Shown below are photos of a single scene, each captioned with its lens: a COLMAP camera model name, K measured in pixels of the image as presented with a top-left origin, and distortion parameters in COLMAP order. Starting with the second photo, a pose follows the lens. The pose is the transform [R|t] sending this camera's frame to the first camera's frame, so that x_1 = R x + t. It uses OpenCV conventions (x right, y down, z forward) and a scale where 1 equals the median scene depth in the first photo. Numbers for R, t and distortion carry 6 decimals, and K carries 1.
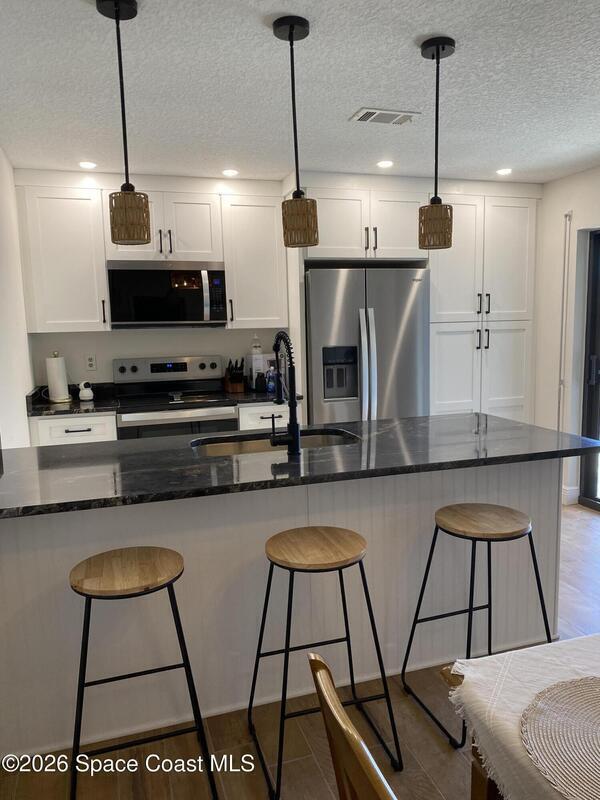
lens RADIAL K [[605.2, 0, 308.8], [0, 605.2, 402.9], [0, 0, 1]] dist [0.038143, -0.053063]
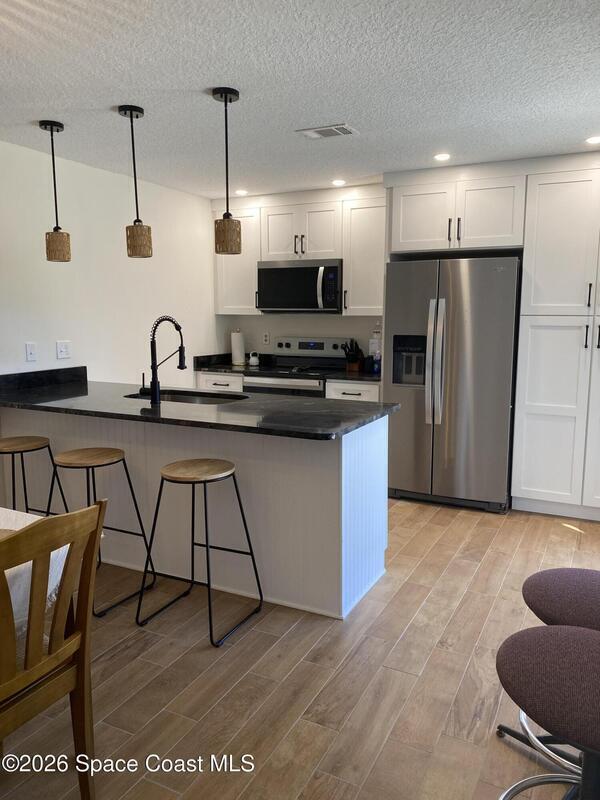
lens RADIAL K [[605.2, 0, 311.3], [0, 605.2, 395.0], [0, 0, 1]] dist [0.038143, -0.053063]
pose [[0.701000, 0.120169, -0.702964, 0.707637], [-0.111782, 0.992032, 0.058115, -0.033261], [0.704347, 0.037840, 0.708847, 0.141003]]
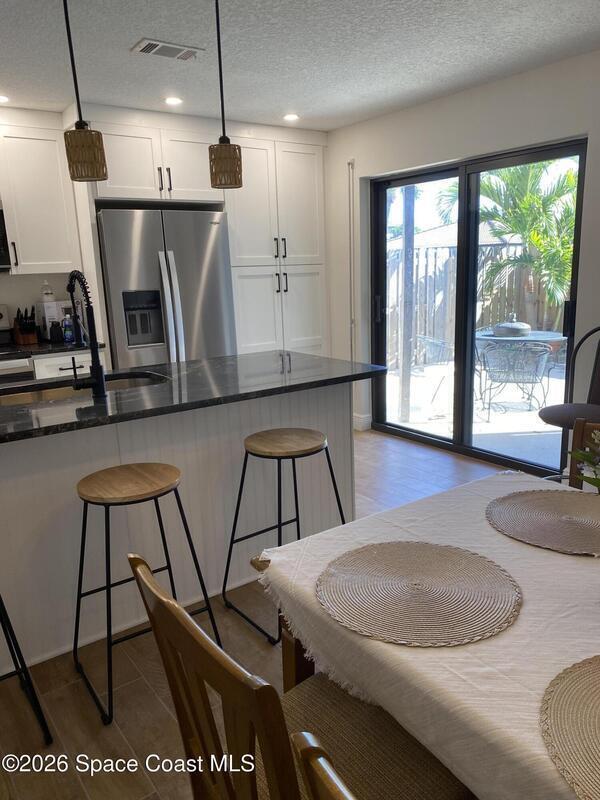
lens RADIAL K [[605.2, 0, 311.3], [0, 605.2, 401.9], [0, 0, 1]] dist [0.038143, -0.053063]
pose [[0.949555, -0.078637, 0.303581, 0.000749], [0.054671, 0.994736, 0.086663, 0.015108], [-0.308798, -0.065695, 0.948856, -0.028045]]
